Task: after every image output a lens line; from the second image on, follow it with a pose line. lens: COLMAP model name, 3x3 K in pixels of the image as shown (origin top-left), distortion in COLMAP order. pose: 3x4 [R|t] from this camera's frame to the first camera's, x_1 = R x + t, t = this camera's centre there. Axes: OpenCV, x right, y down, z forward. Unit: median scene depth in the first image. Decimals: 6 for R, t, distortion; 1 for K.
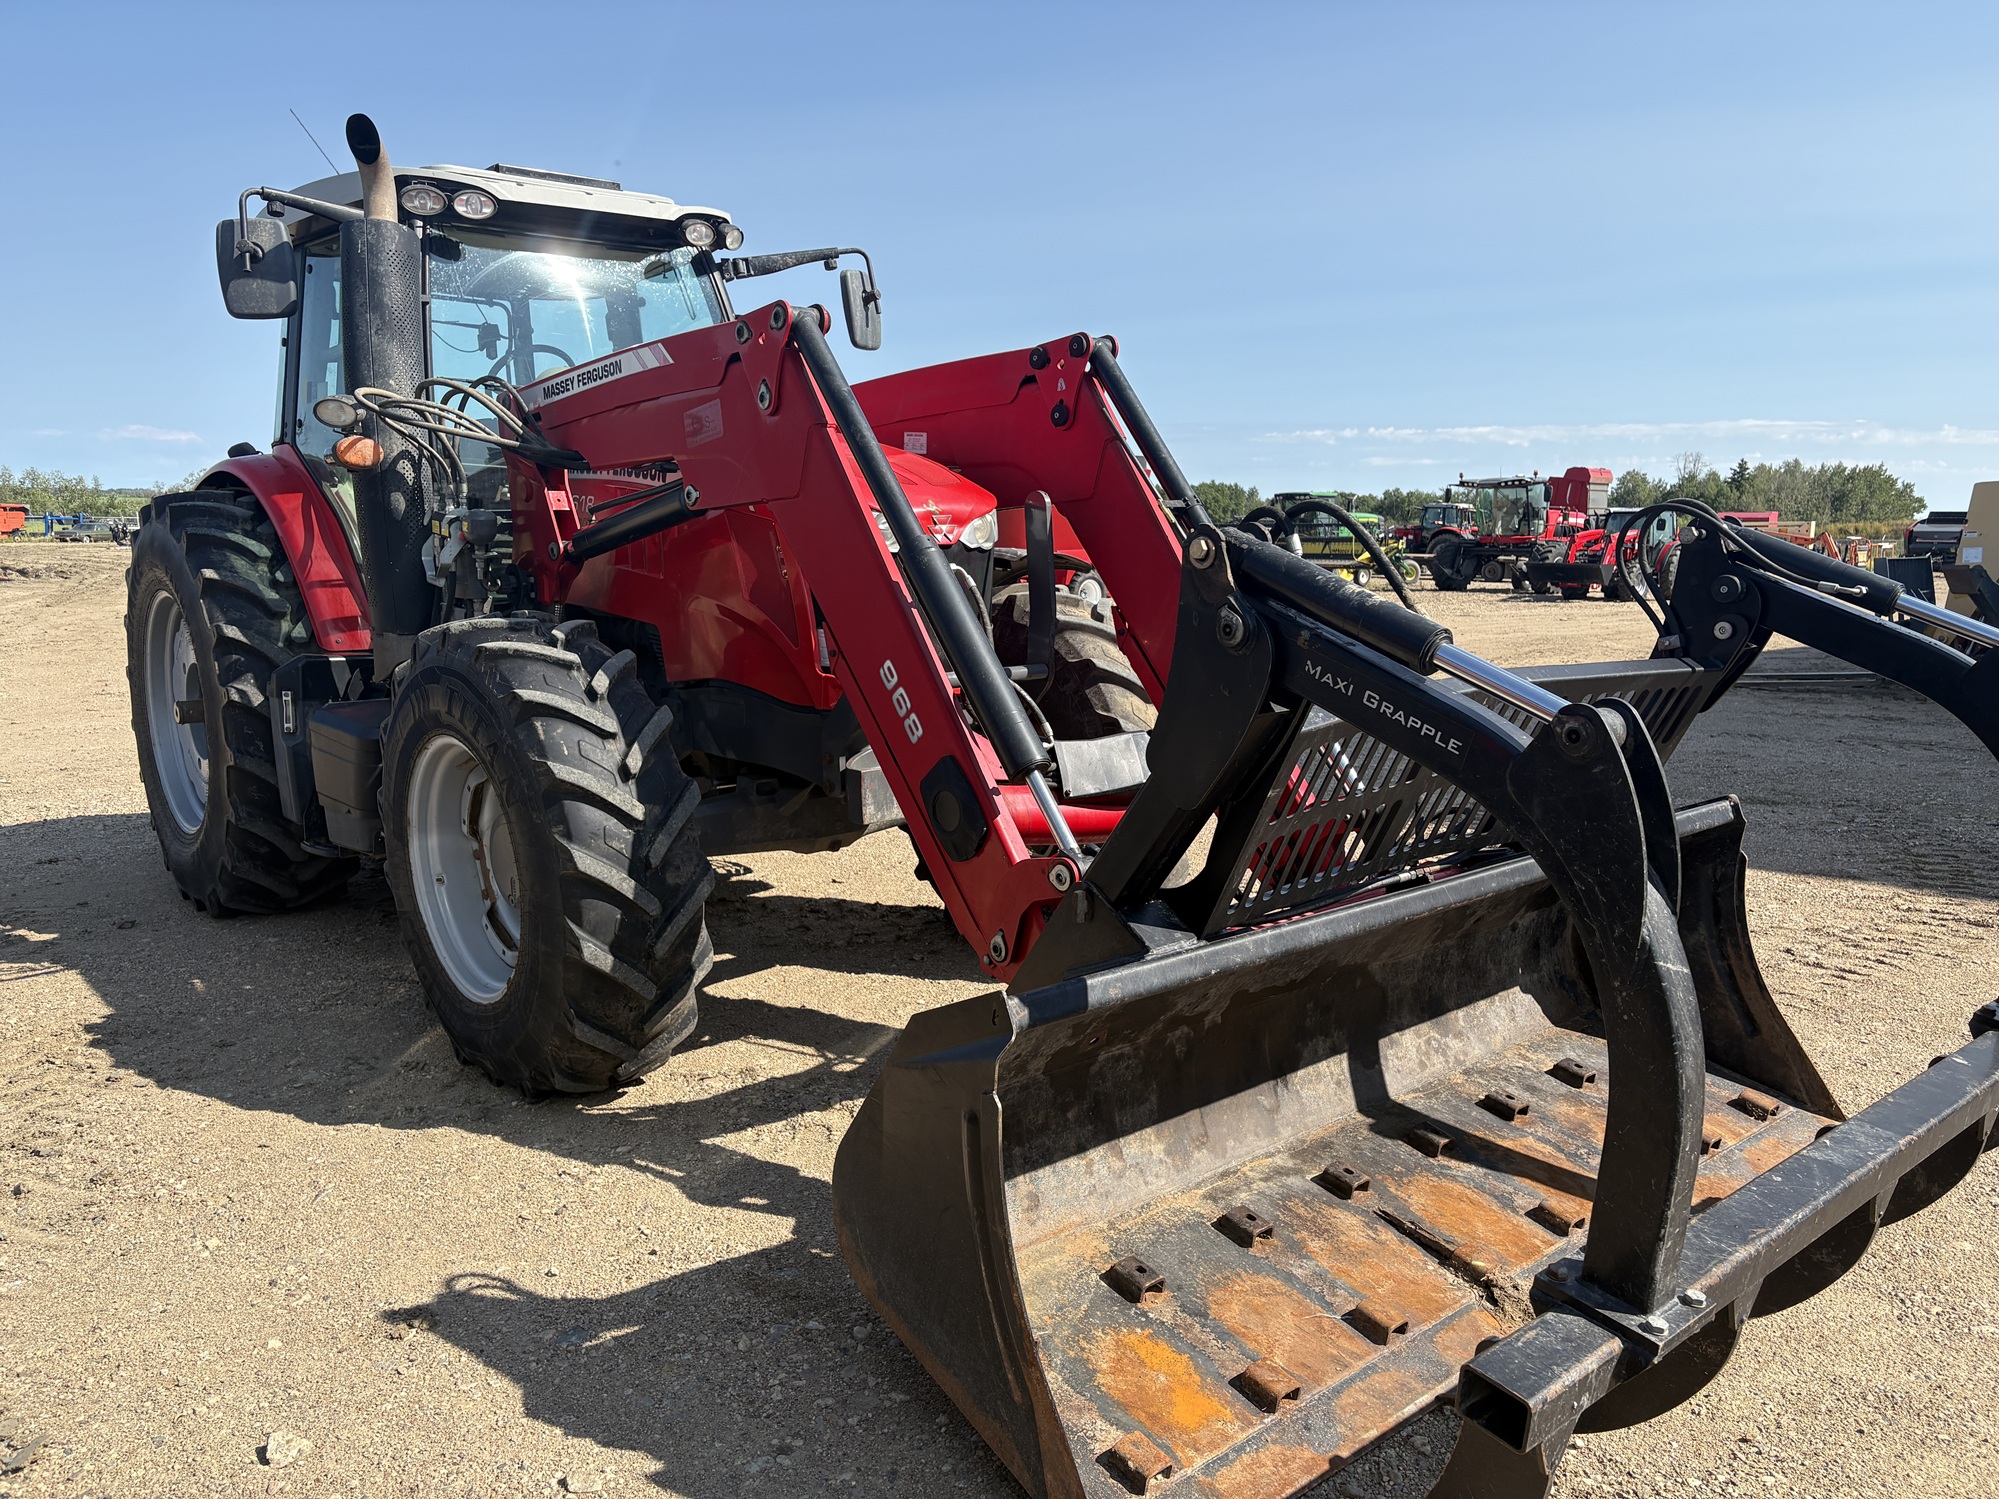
lens RADIAL K [[1537.6, 0, 999.5], [0, 1537.6, 749.5], [0, 0, 1]] dist [0.035210, -0.006286]
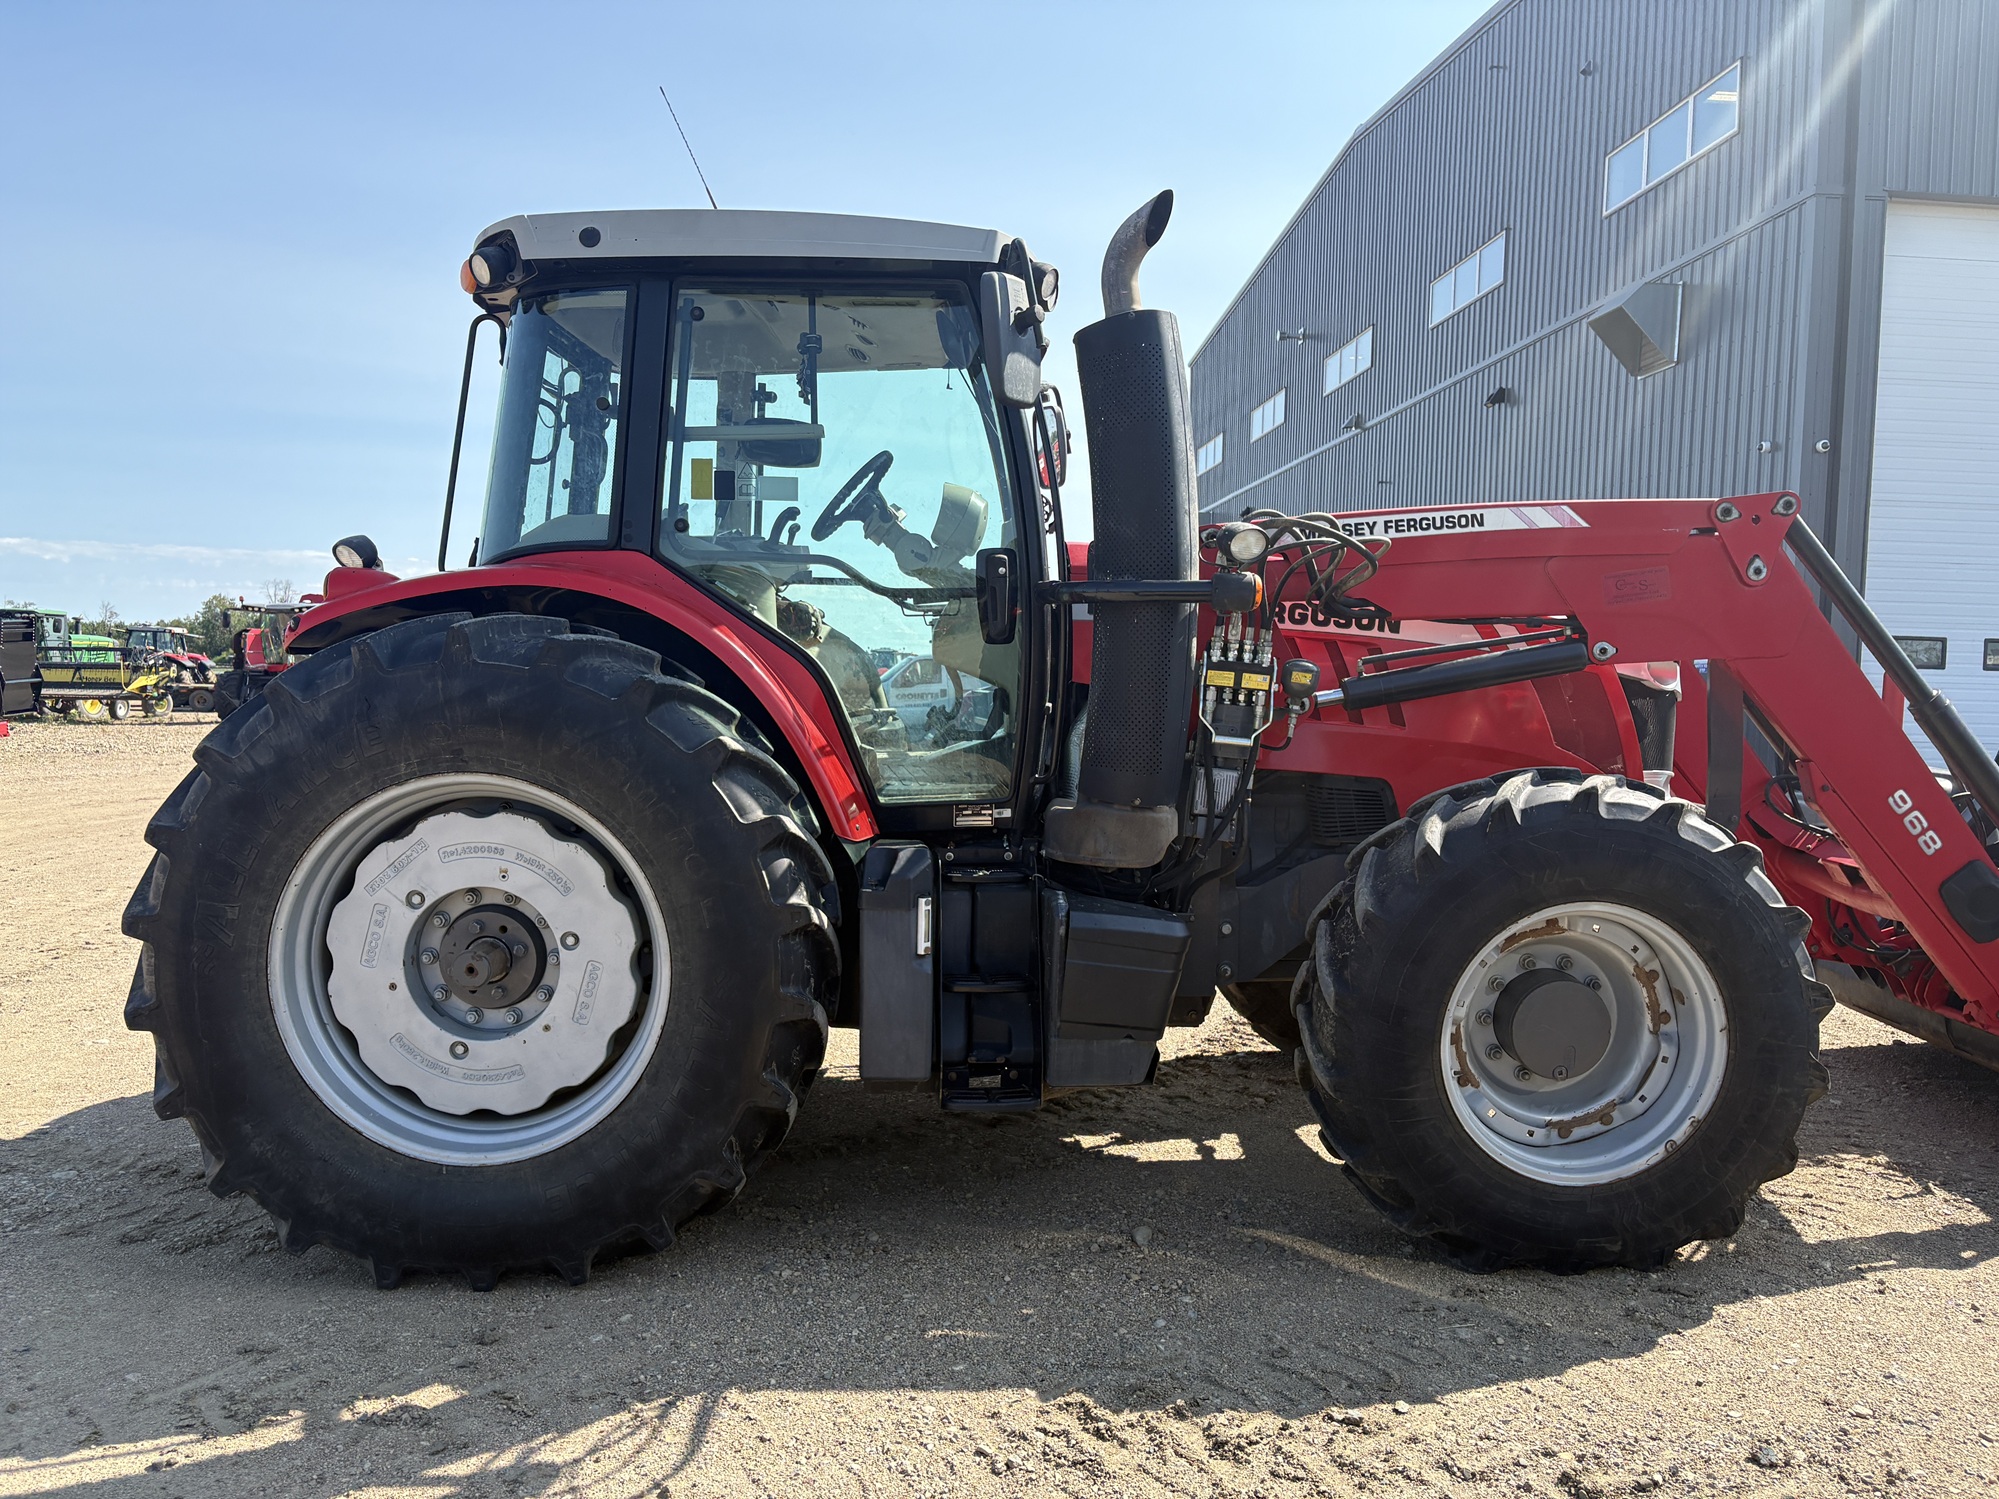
lens RADIAL K [[1537.6, 0, 999.5], [0, 1537.6, 749.5], [0, 0, 1]] dist [0.035210, -0.006286]
pose [[0.630920, -0.035578, 0.775031, -1.125010], [0.098069, 0.994593, -0.034177, -0.089355], [-0.769625, 0.097569, 0.630998, 0.574499]]
